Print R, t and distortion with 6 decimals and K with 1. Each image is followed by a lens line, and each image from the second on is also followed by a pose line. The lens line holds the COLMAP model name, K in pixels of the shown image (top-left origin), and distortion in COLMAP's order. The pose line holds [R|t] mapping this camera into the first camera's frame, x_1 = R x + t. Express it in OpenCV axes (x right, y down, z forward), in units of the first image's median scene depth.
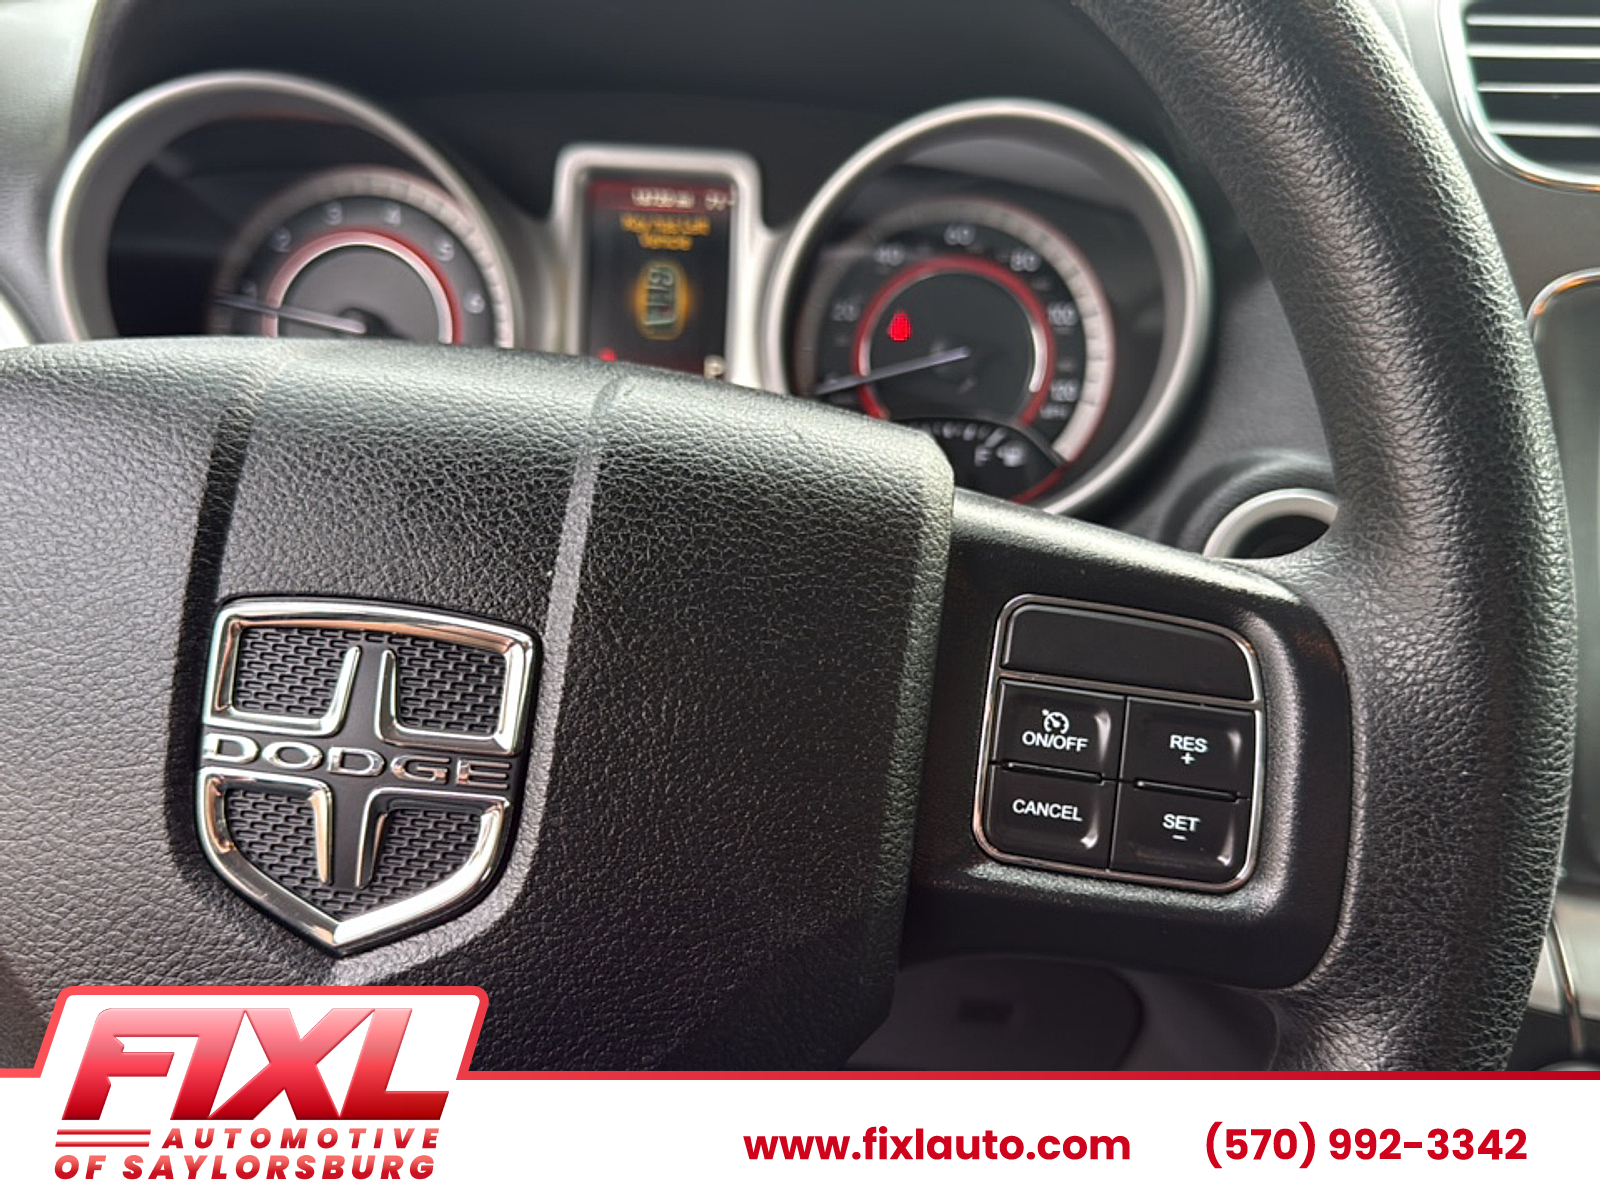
lens RADIAL K [[1451.3, 0, 798.0], [0, 1451.3, 605.0], [0, 0, 1]] dist [0.119626, -0.259851]
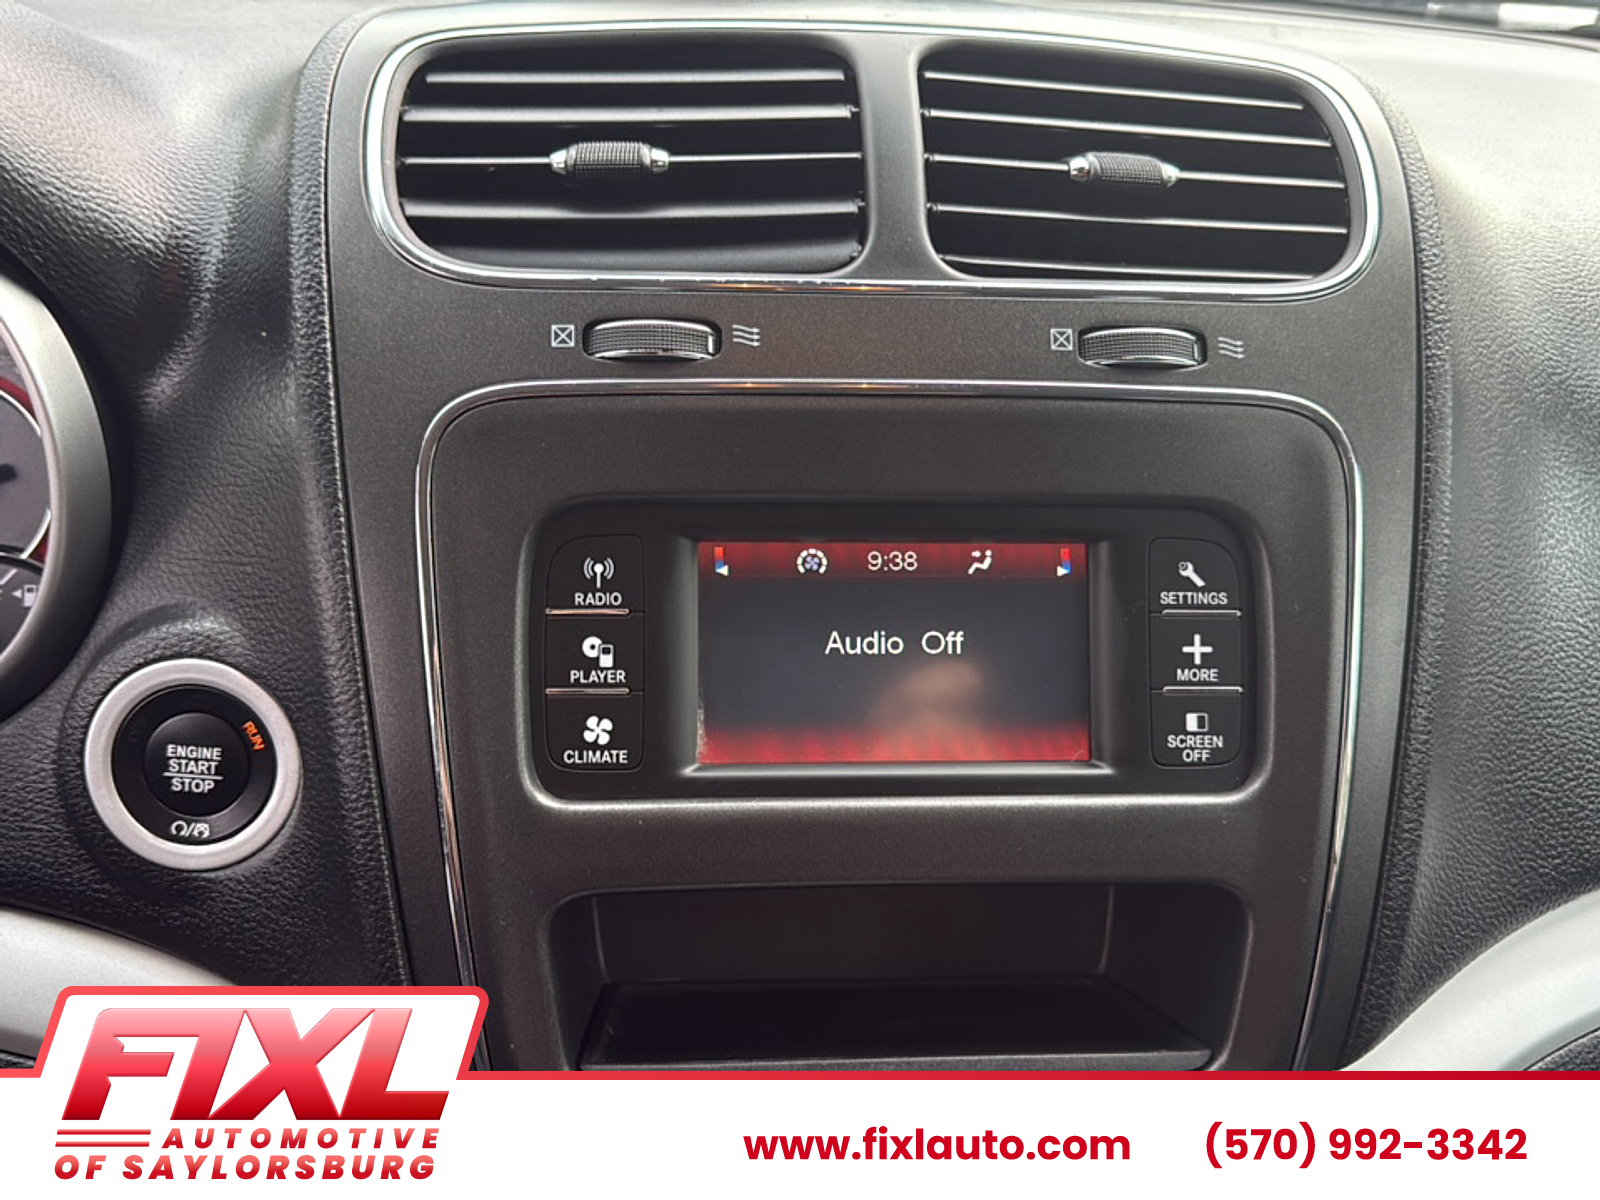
lens RADIAL K [[1451.3, 0, 793.2], [0, 1451.3, 608.4], [0, 0, 1]] dist [0.119626, -0.259851]
pose [[0.993563, -0.045875, 0.103581, 0.497092], [0.046258, 0.998929, -0.001293, -0.074434], [-0.103410, 0.006076, 0.994620, 0.116812]]
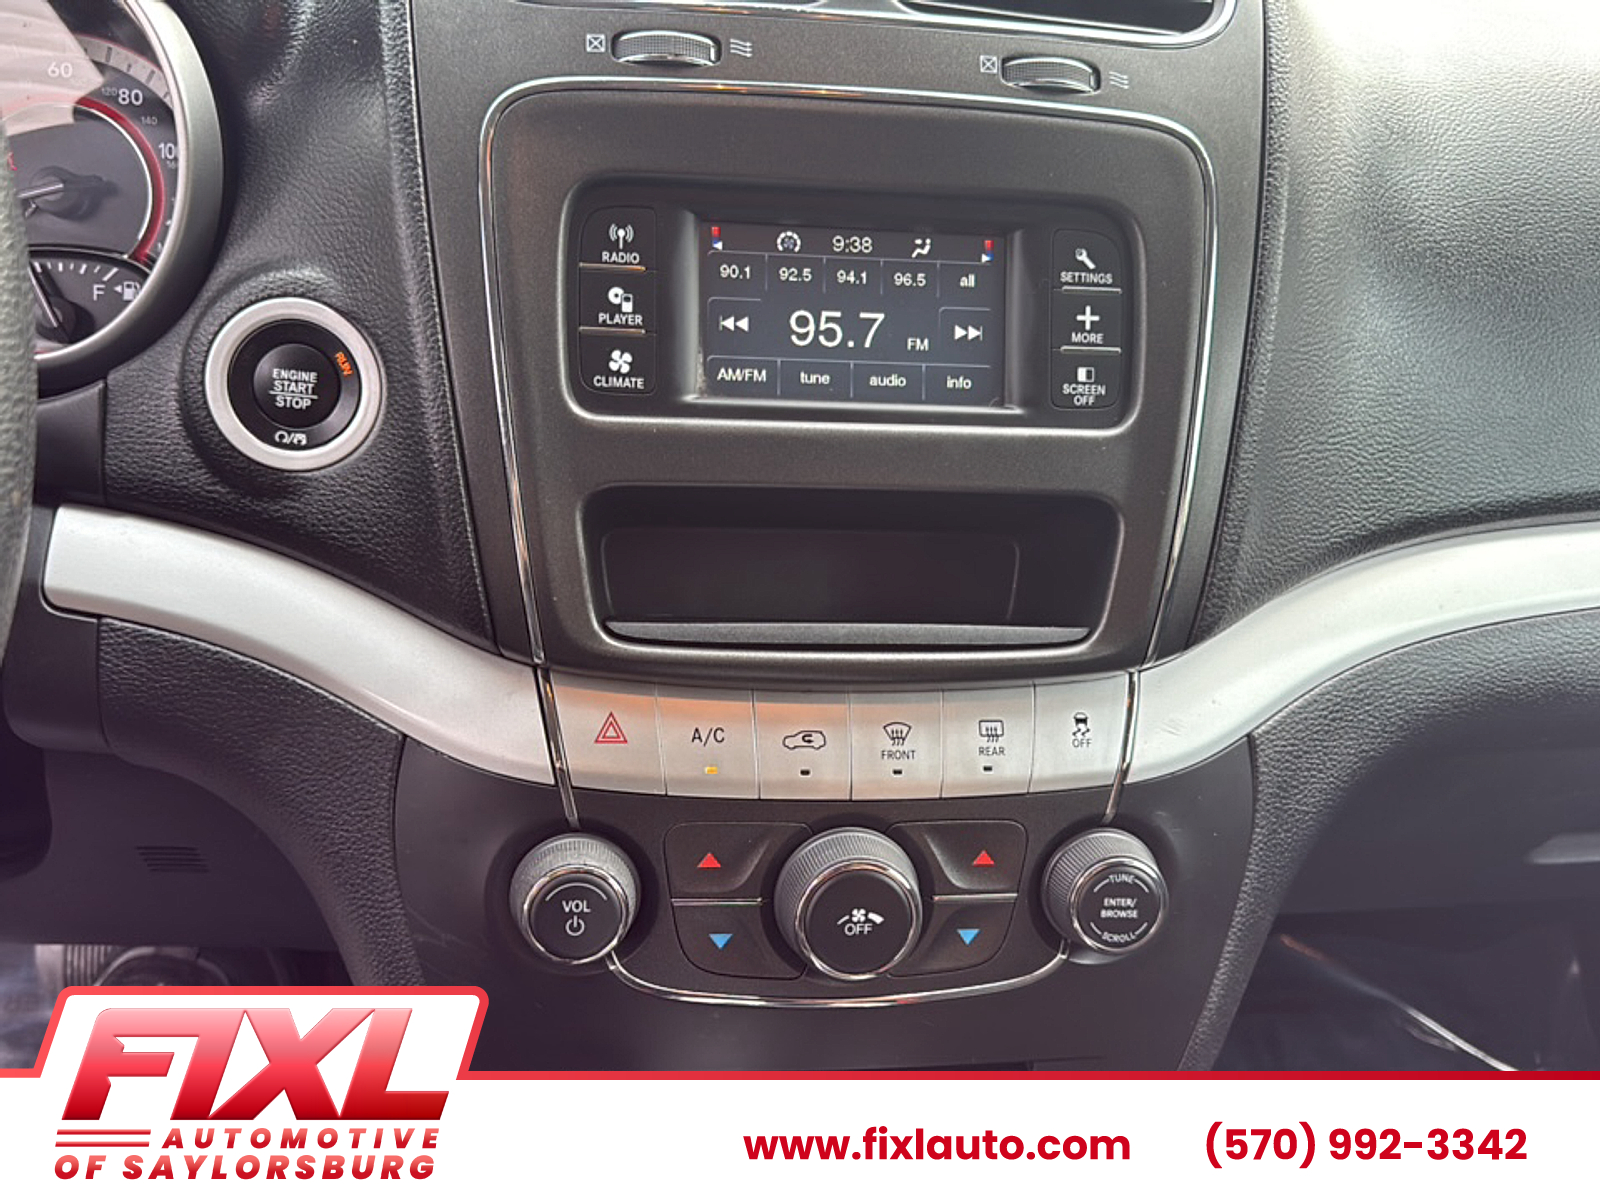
lens RADIAL K [[1451.3, 0, 797.2], [0, 1451.3, 611.5], [0, 0, 1]] dist [0.119626, -0.259851]
pose [[0.987498, -0.034556, 0.153799, 0.439633], [0.031502, 0.999256, 0.022249, 0.109844], [-0.154453, -0.017126, 0.987852, -0.071237]]
